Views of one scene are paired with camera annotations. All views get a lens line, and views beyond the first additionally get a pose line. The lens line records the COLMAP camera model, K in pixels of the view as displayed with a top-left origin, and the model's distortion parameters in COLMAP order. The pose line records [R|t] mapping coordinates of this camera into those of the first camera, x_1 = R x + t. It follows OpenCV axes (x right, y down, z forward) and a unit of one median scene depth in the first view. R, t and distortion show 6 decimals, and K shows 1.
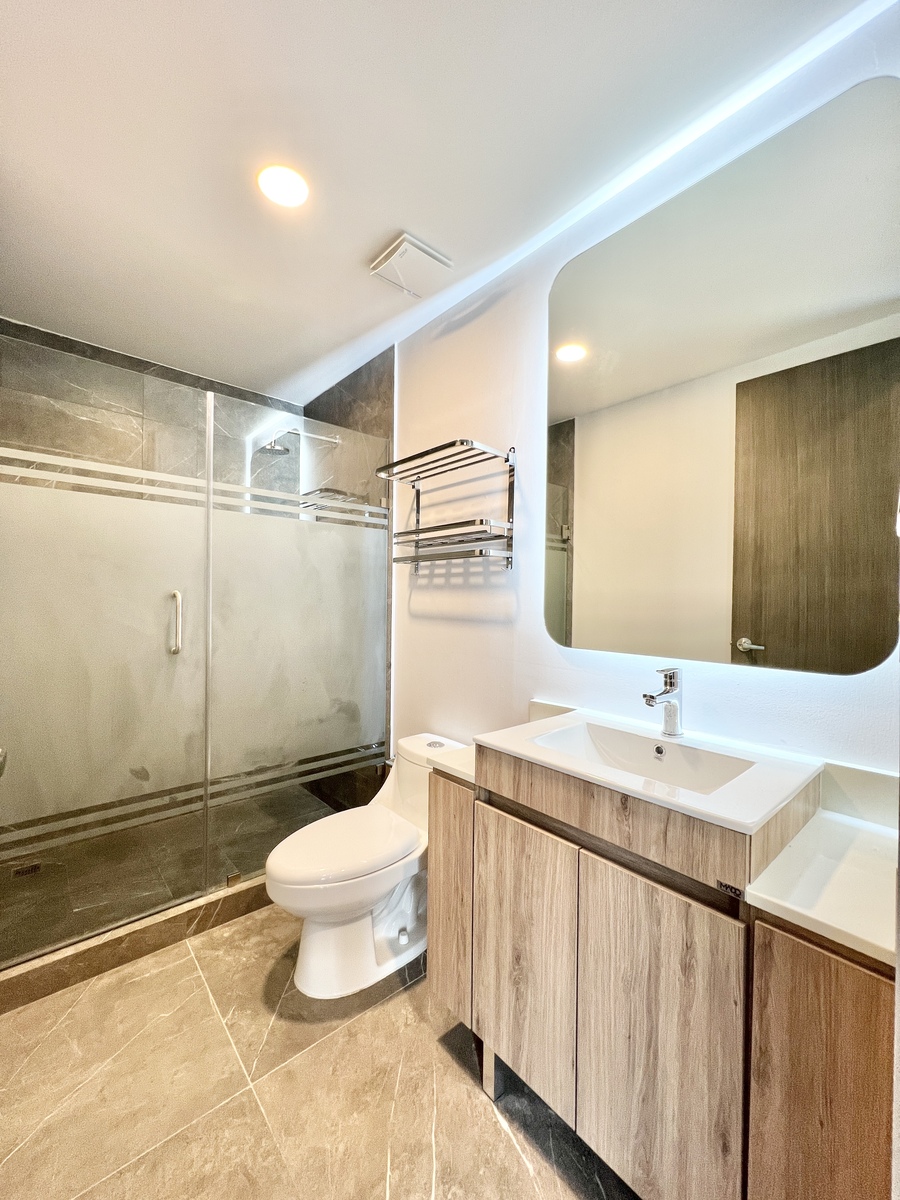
lens RADIAL K [[483.2, 0, 450.0], [0, 483.2, 600.0], [0, 0, 1]] dist [0.067540, 0.000003]
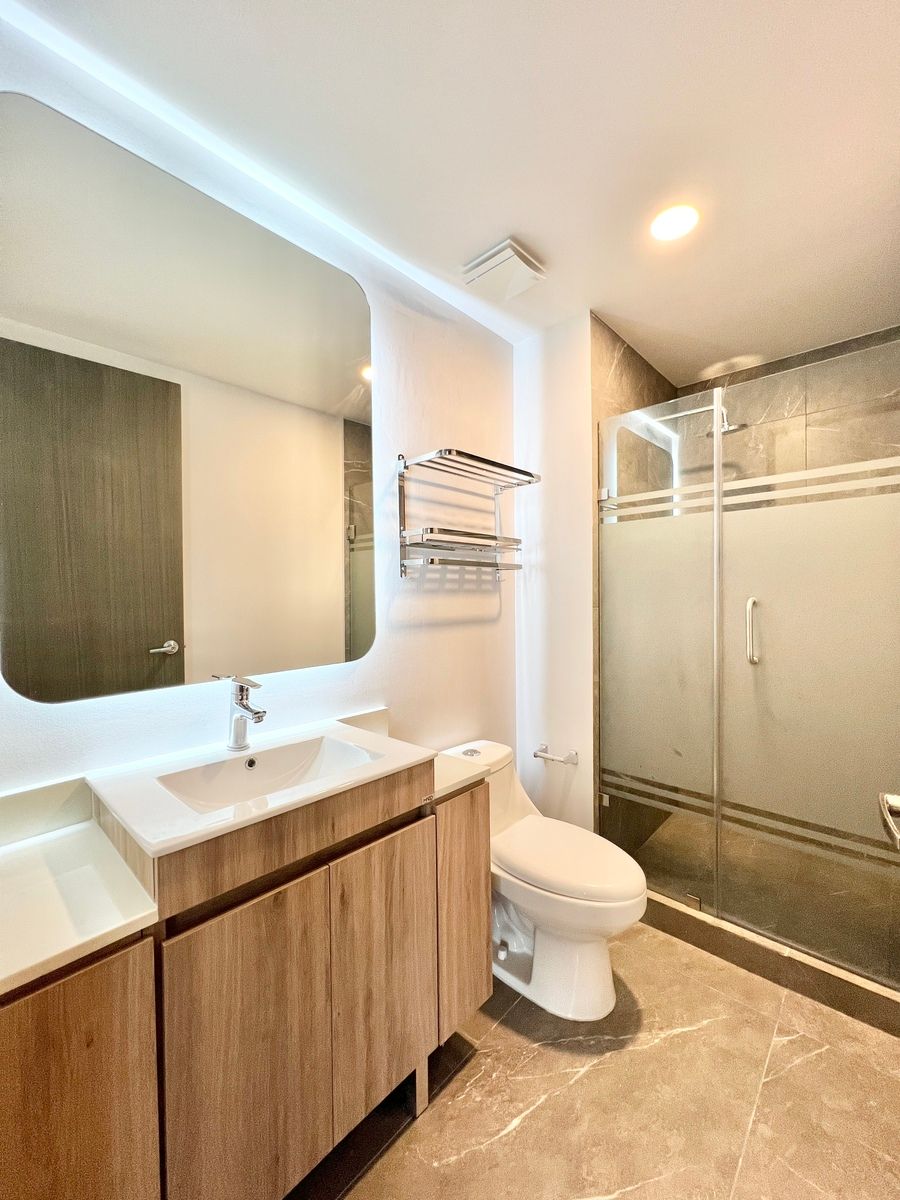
lens RADIAL K [[478.0, 0, 450.0], [0, 478.0, 600.0], [0, 0, 1]] dist [0.000041, 0.000019]
pose [[-0.098472, 0.018408, 0.994970, -0.944271], [0.051227, 0.998597, -0.013406, -0.000317], [-0.993820, 0.049649, -0.099277, 1.079608]]
